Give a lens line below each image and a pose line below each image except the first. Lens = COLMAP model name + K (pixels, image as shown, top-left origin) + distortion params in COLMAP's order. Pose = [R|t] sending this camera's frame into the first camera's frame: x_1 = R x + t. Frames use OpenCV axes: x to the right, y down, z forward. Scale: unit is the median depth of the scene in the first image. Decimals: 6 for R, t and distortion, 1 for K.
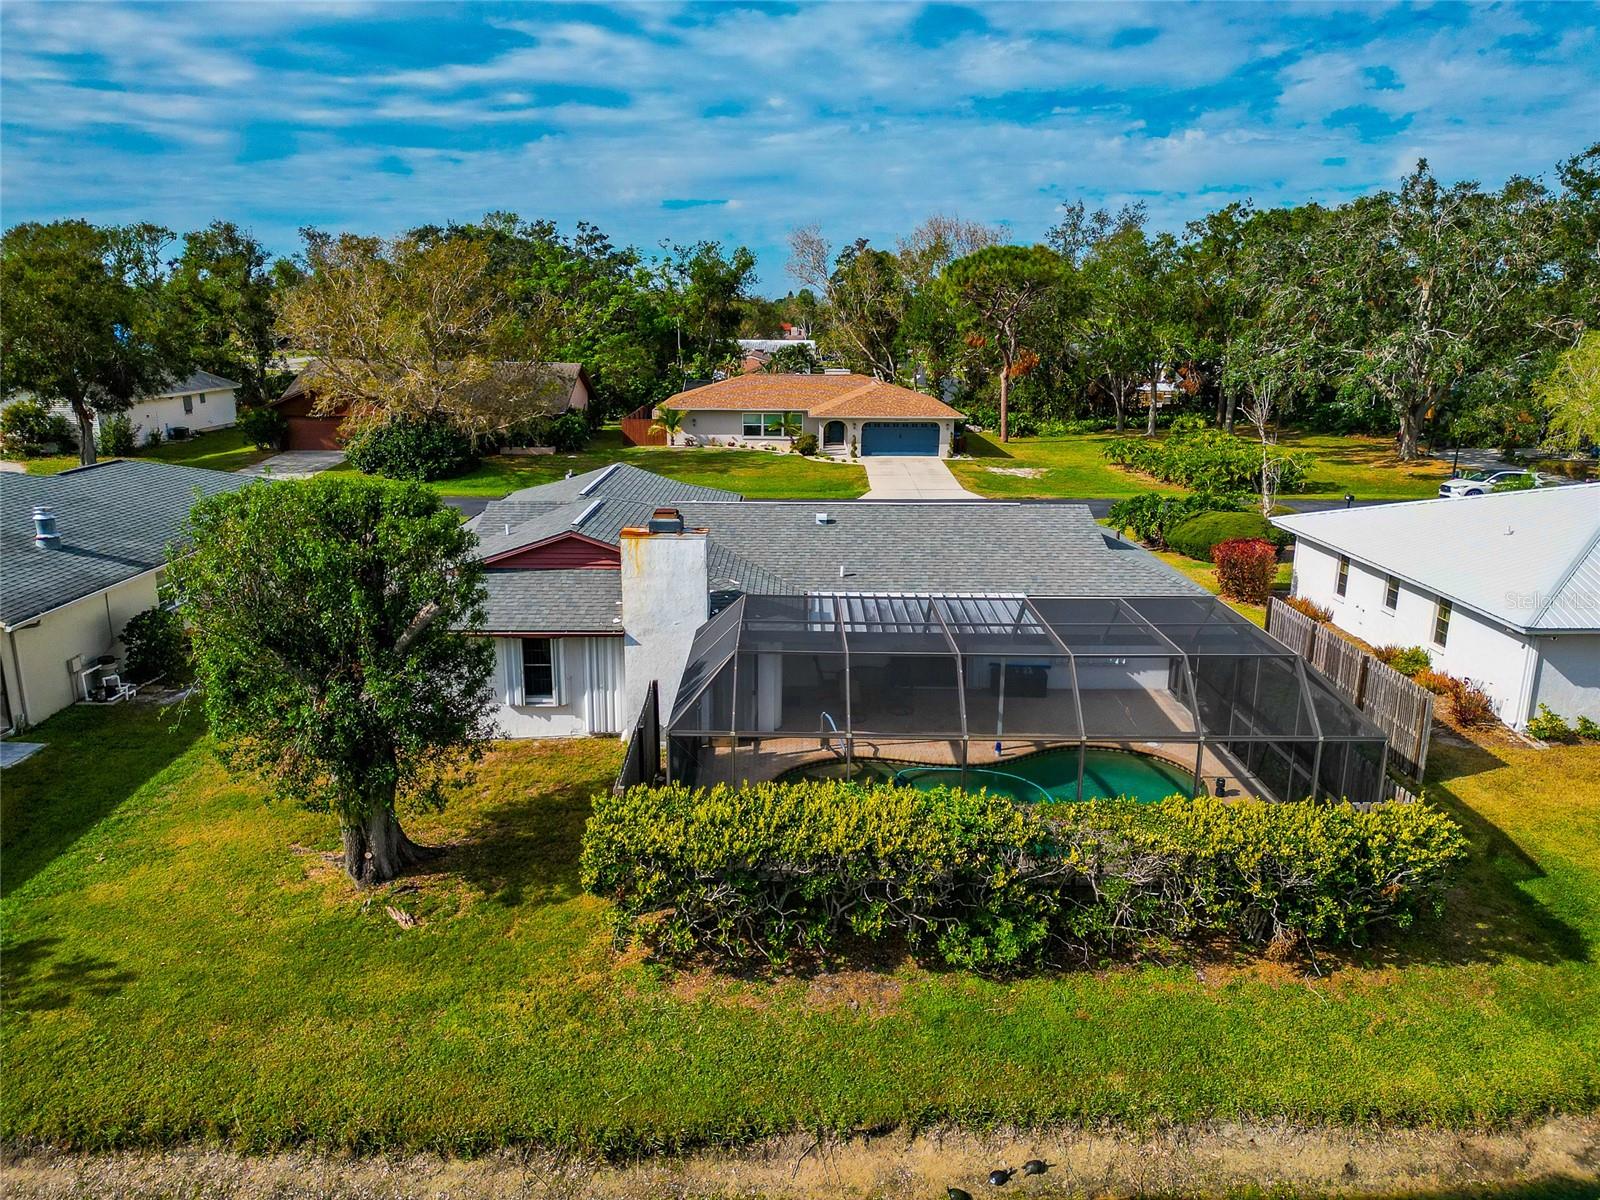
lens RADIAL K [[1120.2, 0, 800.0], [0, 1120.2, 600.0], [0, 0, 1]] dist [0.076335, -0.079620]
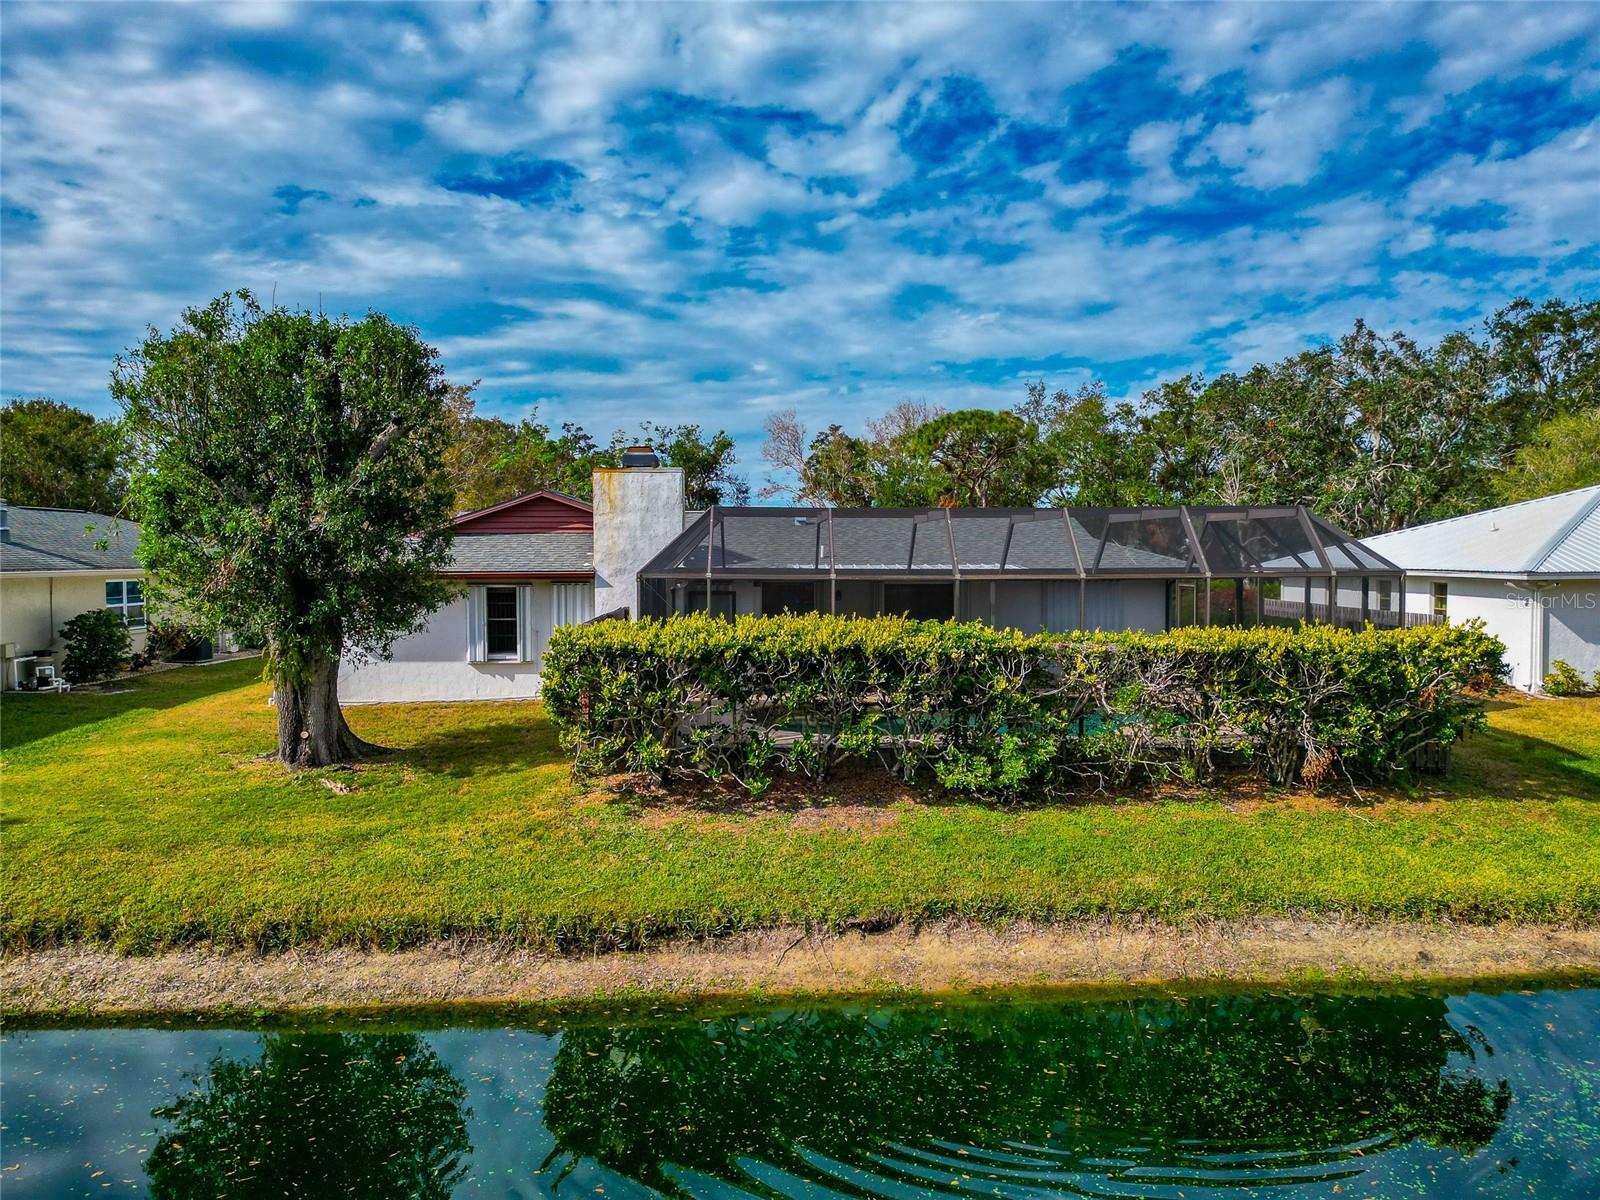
lens RADIAL K [[1120.2, 0, 800.0], [0, 1120.2, 600.0], [0, 0, 1]] dist [0.076335, -0.079620]
pose [[0.999745, -0.010657, 0.019930, -0.002812], [0.014504, 0.978830, -0.204162, 0.359863], [-0.017332, 0.204399, 0.978734, 0.099034]]
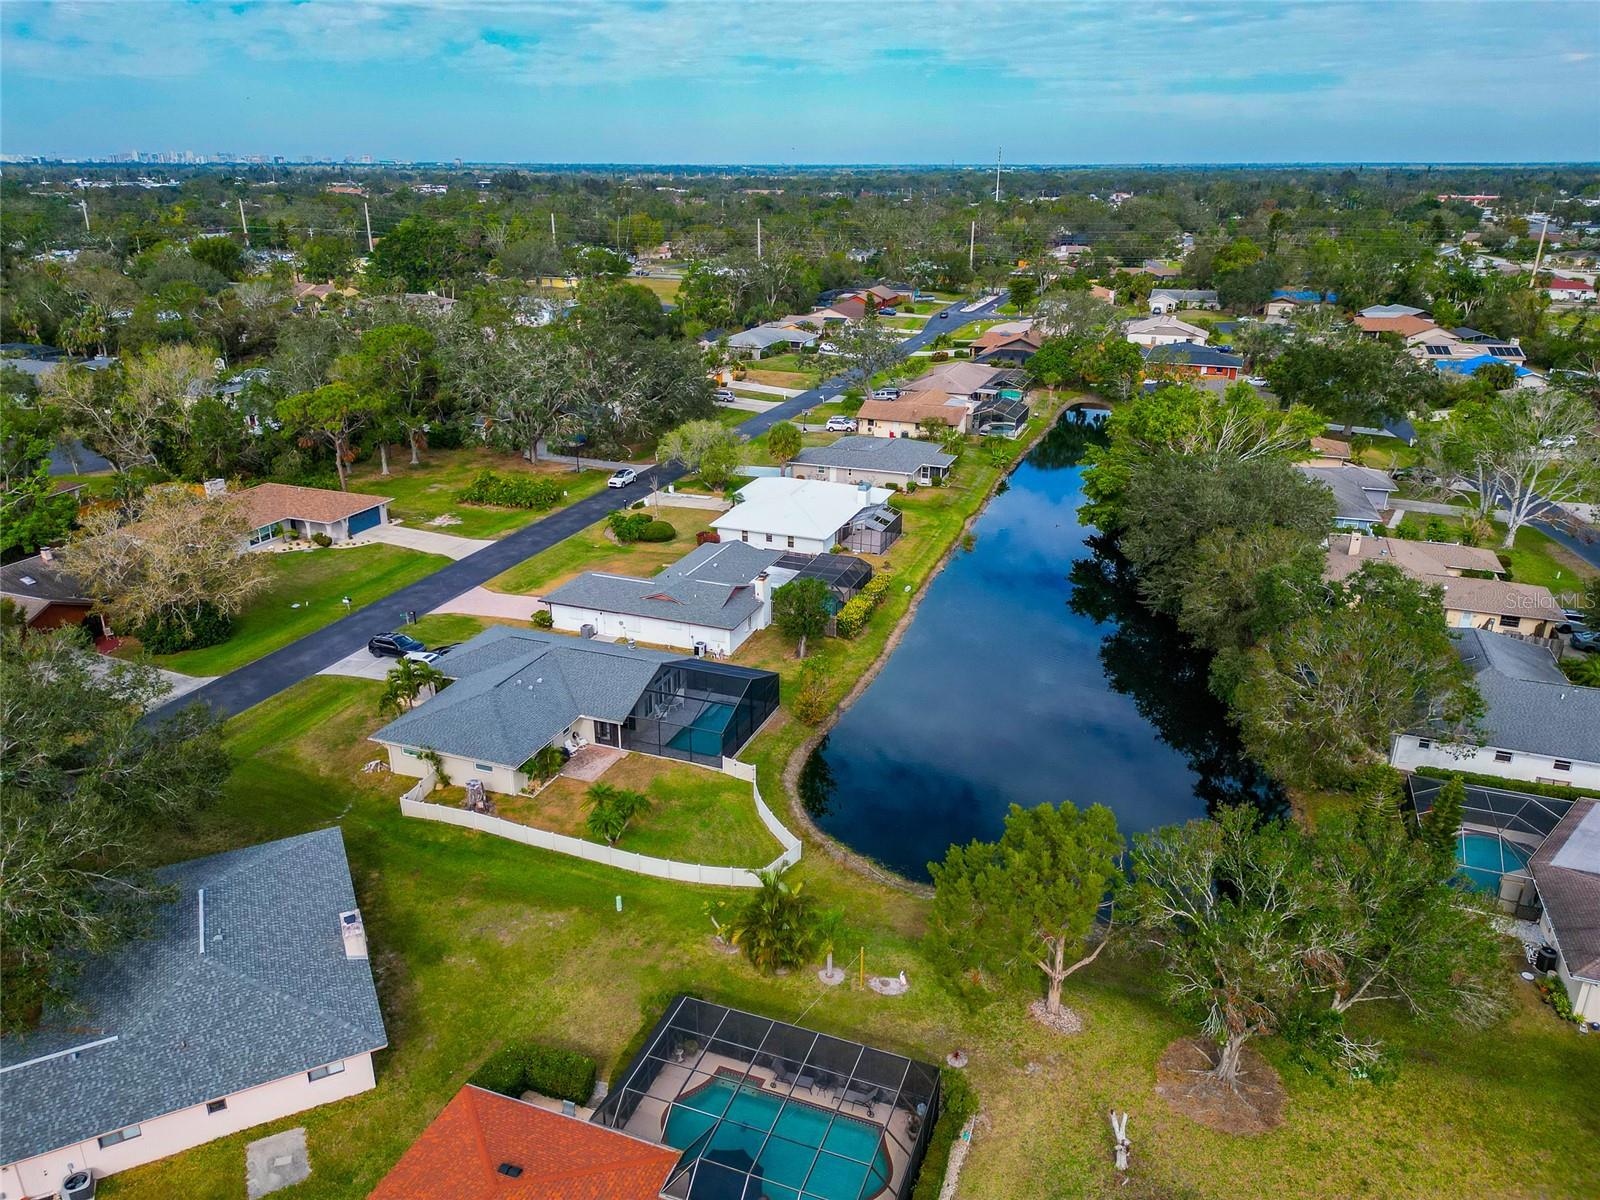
lens RADIAL K [[1120.2, 0, 800.0], [0, 1120.2, 600.0], [0, 0, 1]] dist [0.076335, -0.079620]
pose [[0.361263, -0.341197, 0.867798, -4.983175], [0.232026, 0.934272, 0.270741, -1.454234], [-0.903135, 0.103543, 0.416684, -1.096698]]
